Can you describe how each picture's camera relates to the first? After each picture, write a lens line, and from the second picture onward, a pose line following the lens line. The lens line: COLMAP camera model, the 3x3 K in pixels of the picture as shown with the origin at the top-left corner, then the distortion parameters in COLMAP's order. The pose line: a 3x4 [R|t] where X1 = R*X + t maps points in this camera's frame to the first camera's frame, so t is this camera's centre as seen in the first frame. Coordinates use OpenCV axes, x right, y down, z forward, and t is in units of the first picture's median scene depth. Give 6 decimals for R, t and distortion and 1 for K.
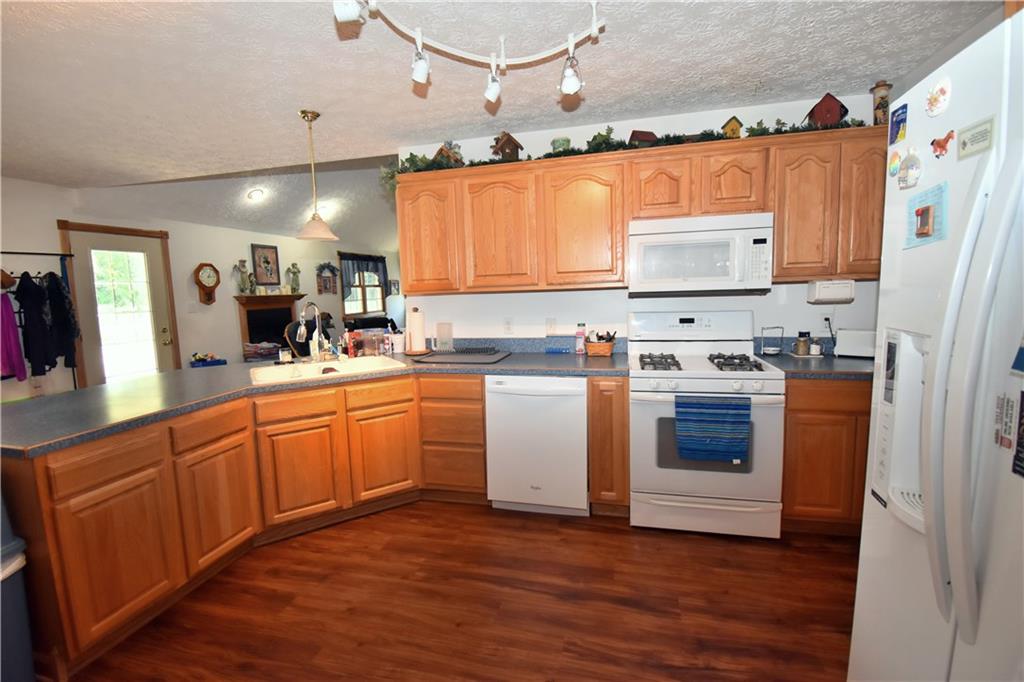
lens RADIAL K [[452.9, 0, 511.9], [0, 452.9, 335.4], [0, 0, 1]] dist [0.020522, -0.025844]
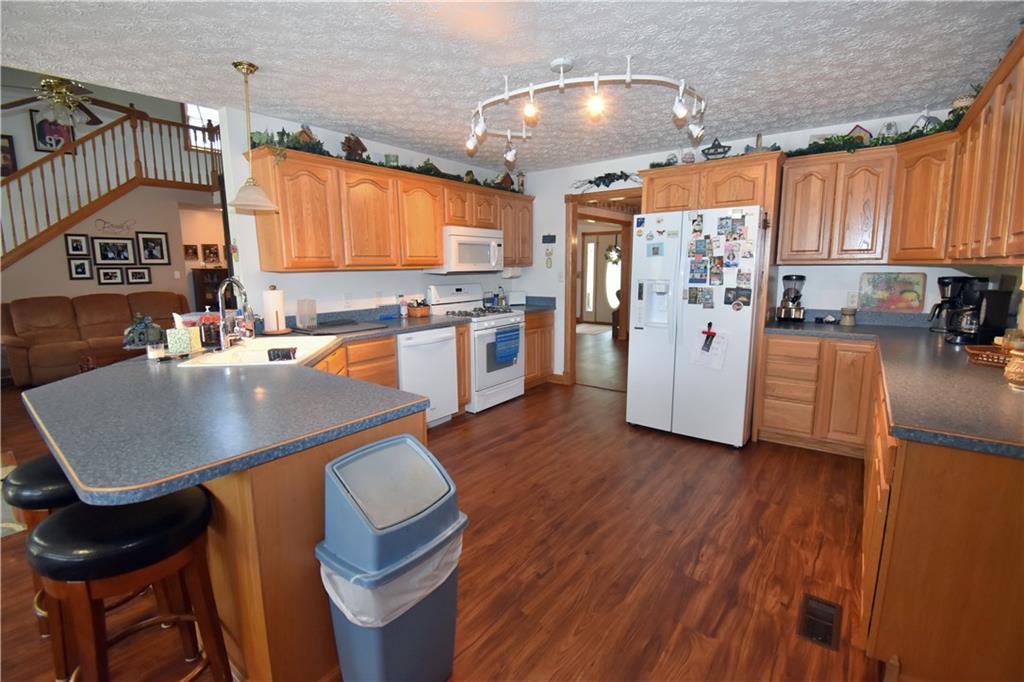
lens RADIAL K [[452.9, 0, 511.9], [0, 452.9, 335.4], [0, 0, 1]] dist [0.020522, -0.025844]
pose [[0.403138, -0.112213, 0.908234, -1.056638], [0.091975, 0.992397, 0.081786, 0.014137], [-0.910506, 0.050564, 0.410393, 0.174477]]
